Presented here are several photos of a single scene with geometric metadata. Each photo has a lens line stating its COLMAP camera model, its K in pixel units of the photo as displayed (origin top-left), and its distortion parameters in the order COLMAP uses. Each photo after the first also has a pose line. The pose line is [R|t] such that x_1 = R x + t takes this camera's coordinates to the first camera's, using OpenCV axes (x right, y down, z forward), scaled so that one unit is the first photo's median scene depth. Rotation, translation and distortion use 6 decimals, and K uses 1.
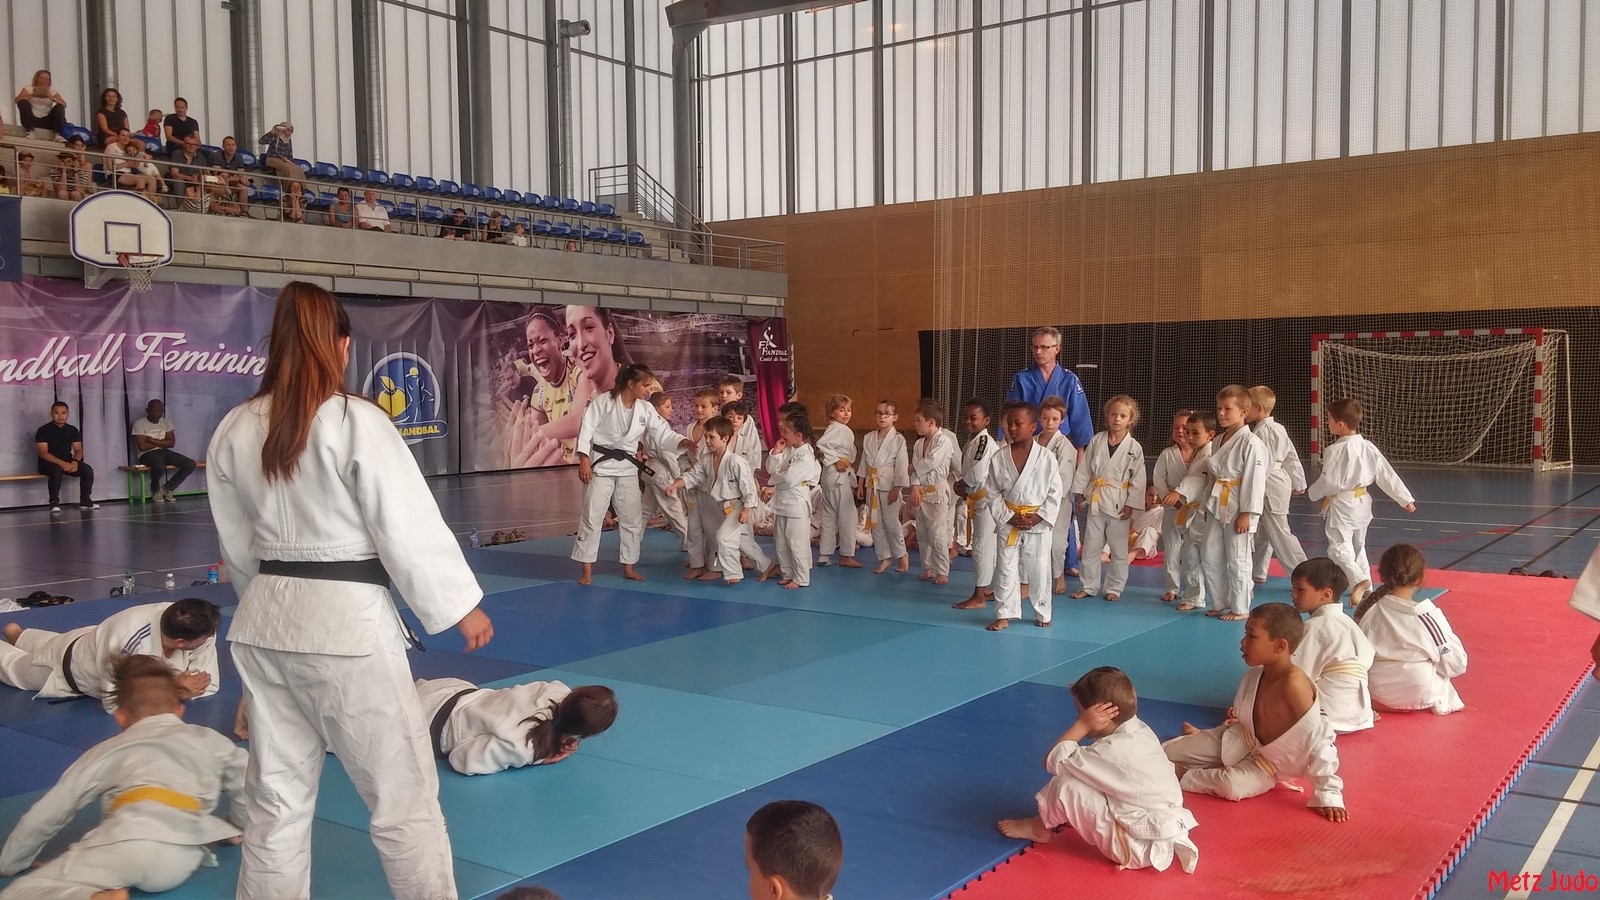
lens RADIAL K [[1360.3, 0, 811.9], [0, 1360.3, 463.5], [0, 0, 1]] dist [0.083945, -0.109400]
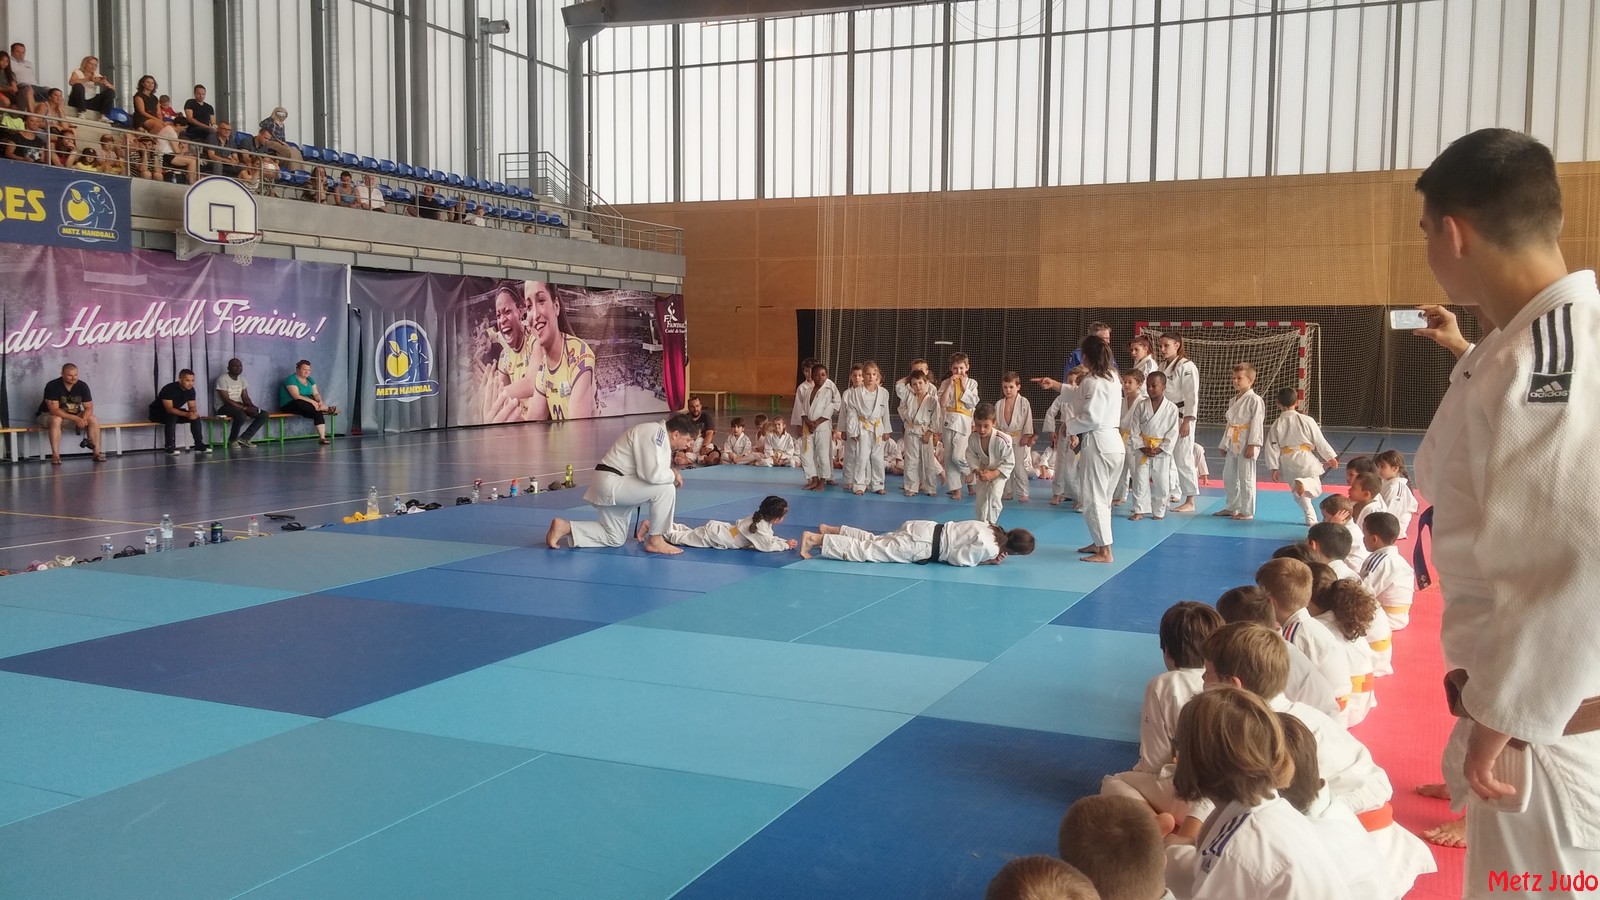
lens RADIAL K [[1360.3, 0, 823.4], [0, 1360.3, 451.1], [0, 0, 1]] dist [0.083945, -0.109400]
pose [[0.976512, 0.002046, 0.215454, -0.186178], [-0.004894, 0.999908, 0.012684, 0.010582], [-0.215409, -0.013441, 0.976432, -0.171437]]
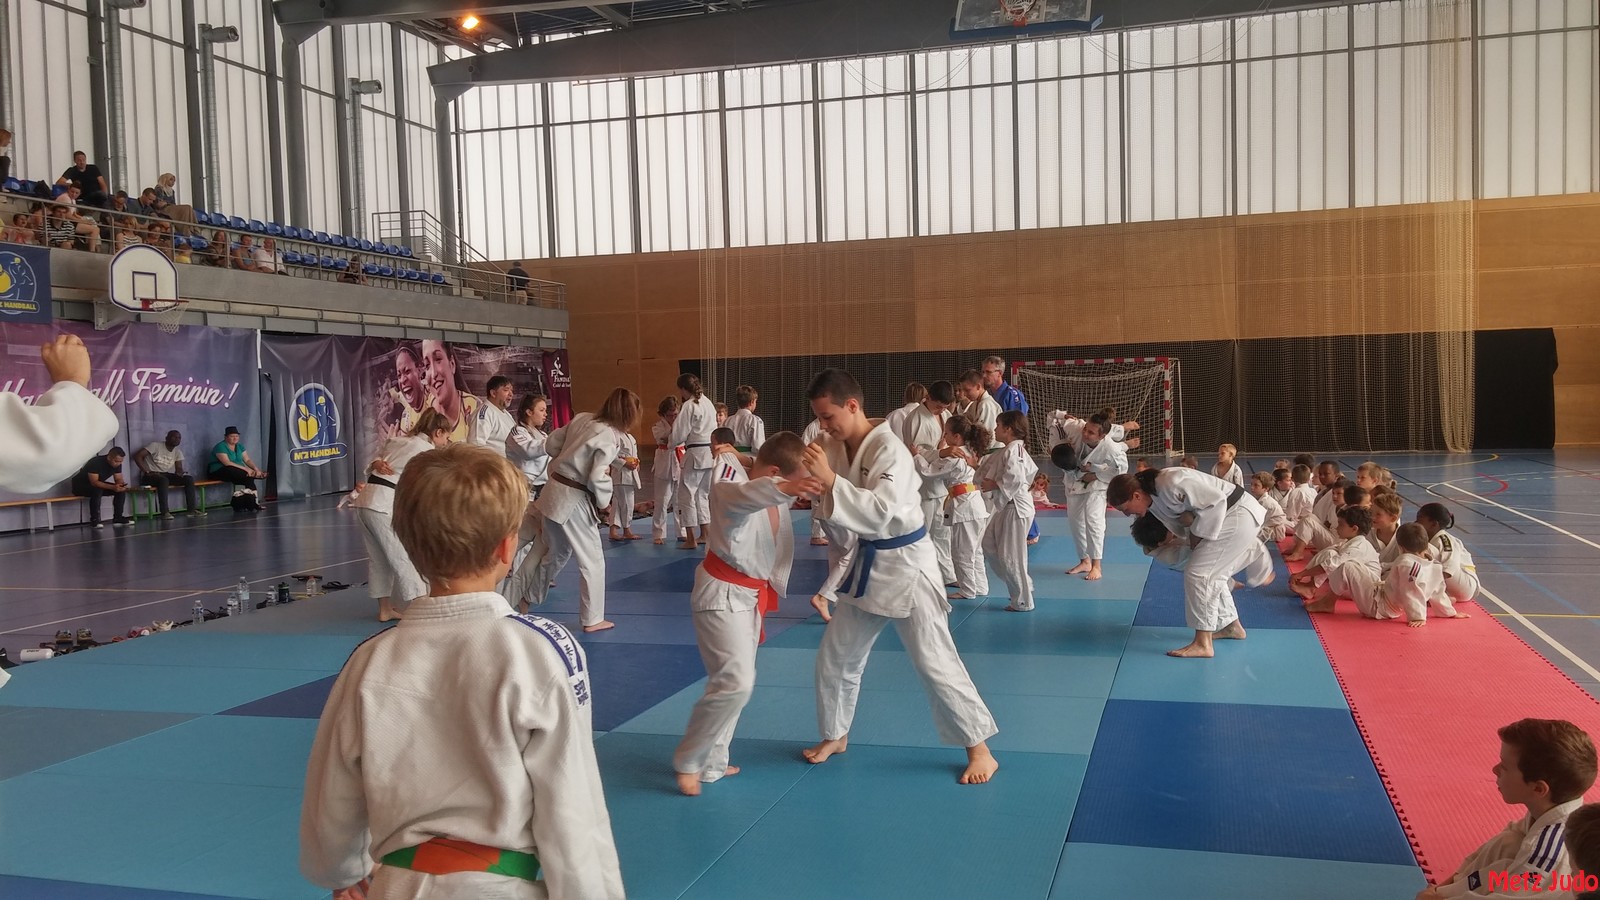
lens RADIAL K [[1360.3, 0, 813.6], [0, 1360.3, 468.0], [0, 0, 1]] dist [0.083945, -0.109400]
pose [[0.939564, -0.033598, 0.340720, -0.271823], [0.038566, 0.999225, -0.007817, 0.012331], [-0.340193, 0.020485, 0.940132, -0.184620]]
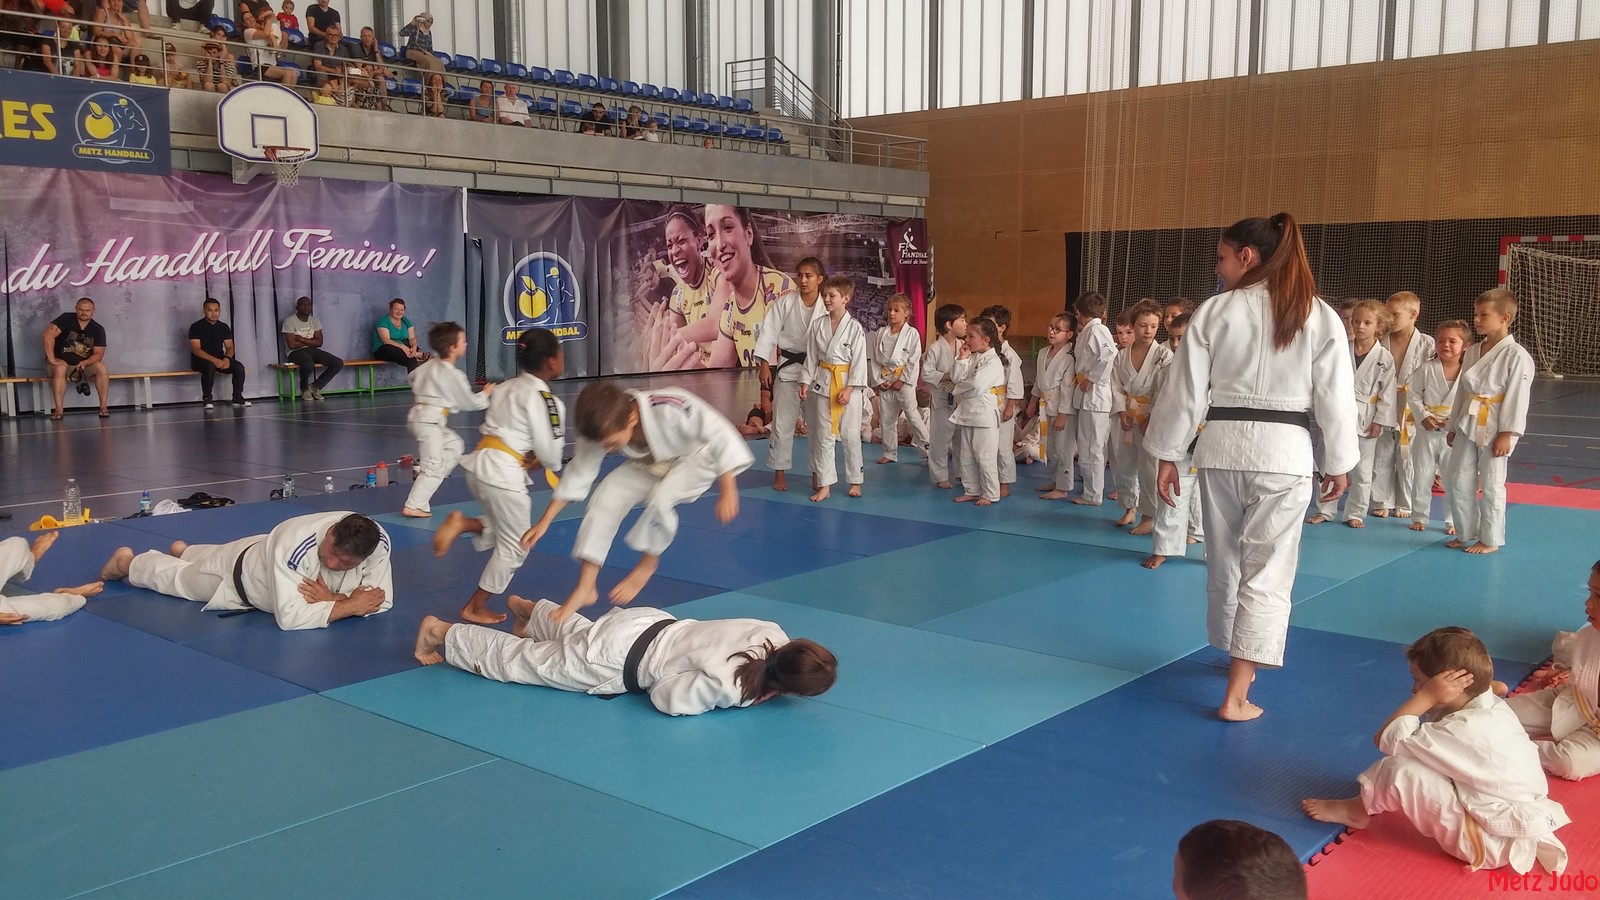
lens RADIAL K [[1360.3, 0, 826.4], [0, 1360.3, 458.7], [0, 0, 1]] dist [0.083945, -0.109400]
pose [[0.996996, 0.017842, -0.075373, -0.017636], [-0.012847, 0.997721, 0.066237, -0.000419], [0.076383, -0.065070, 0.994953, 0.026365]]
